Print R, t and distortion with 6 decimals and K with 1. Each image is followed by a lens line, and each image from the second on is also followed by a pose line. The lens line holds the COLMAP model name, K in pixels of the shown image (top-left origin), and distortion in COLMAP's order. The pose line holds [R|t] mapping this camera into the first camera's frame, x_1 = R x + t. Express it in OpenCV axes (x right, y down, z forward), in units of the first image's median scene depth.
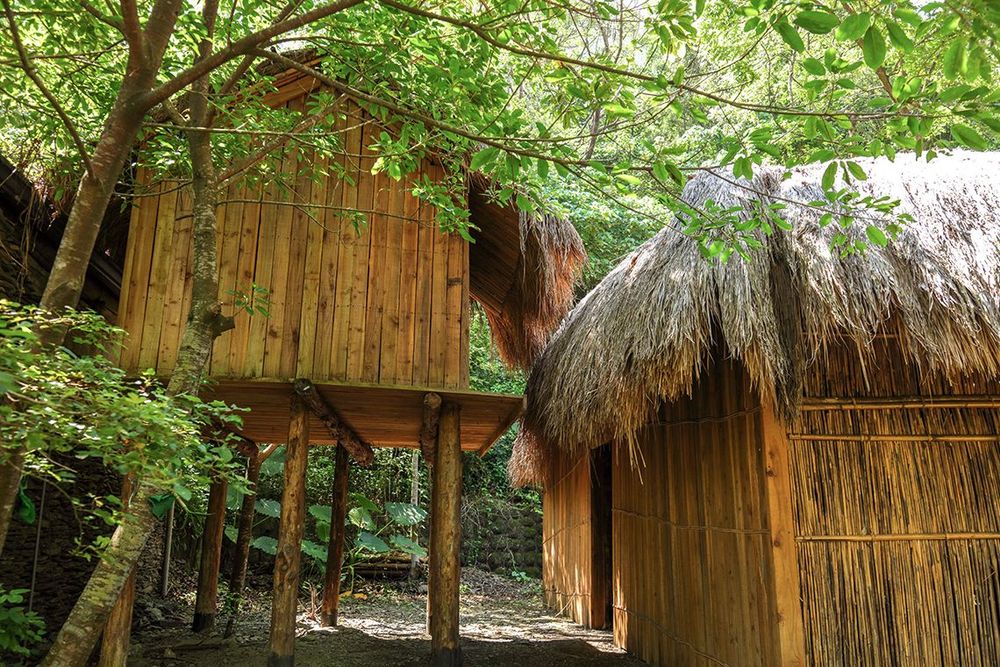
lens RADIAL K [[800.9, 0, 500.0], [0, 800.9, 333.5], [0, 0, 1]] dist [0.007407, -0.003056]
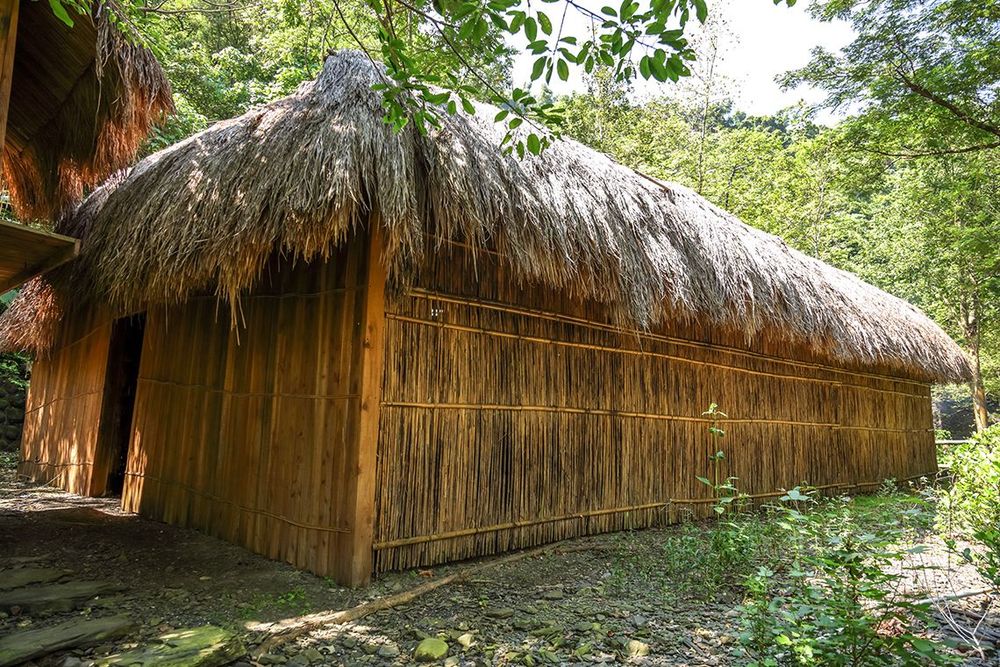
lens RADIAL K [[655.9, 0, 520.6], [0, 655.9, 334.6], [0, 0, 1]] dist [-0.000003, 0.001373]
pose [[0.742345, 0.110530, 0.660838, -0.104022], [-0.187784, 0.981092, 0.046850, 0.077860], [-0.643165, -0.158874, 0.749065, 0.189371]]
